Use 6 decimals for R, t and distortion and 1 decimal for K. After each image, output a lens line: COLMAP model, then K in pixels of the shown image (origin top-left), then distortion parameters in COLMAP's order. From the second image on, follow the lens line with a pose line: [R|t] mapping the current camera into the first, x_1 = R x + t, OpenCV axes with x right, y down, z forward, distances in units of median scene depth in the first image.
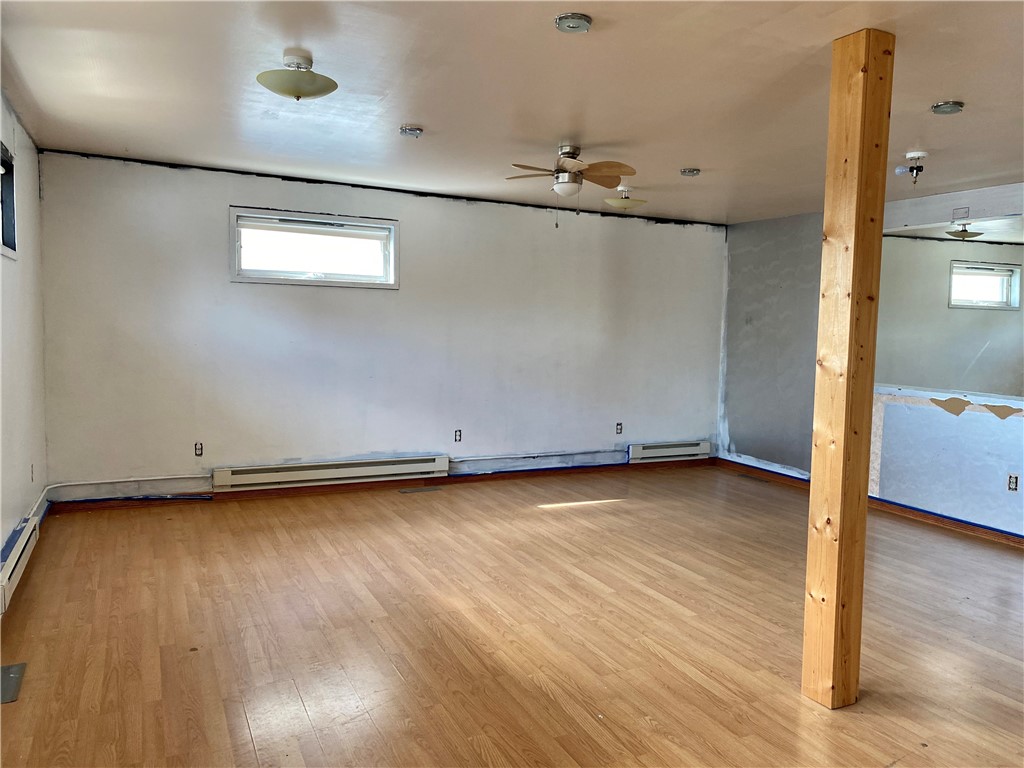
lens RADIAL K [[783.5, 0, 514.9], [0, 783.5, 380.0], [0, 0, 1]] dist [0.027007, -0.010556]
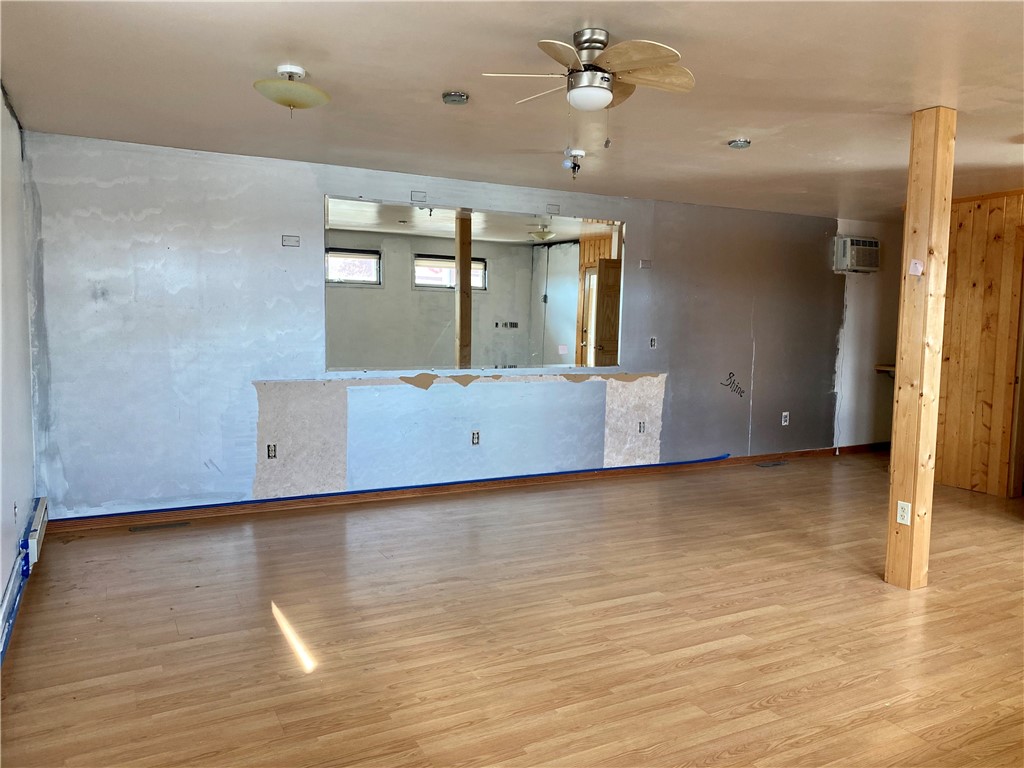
lens RADIAL K [[783.5, 0, 514.9], [0, 783.5, 380.0], [0, 0, 1]] dist [0.027007, -0.010556]
pose [[-0.050361, -0.114462, 0.992150, -0.634785], [0.055310, 0.991567, 0.117202, -0.109617], [-0.997198, 0.060779, -0.043606, 1.201546]]
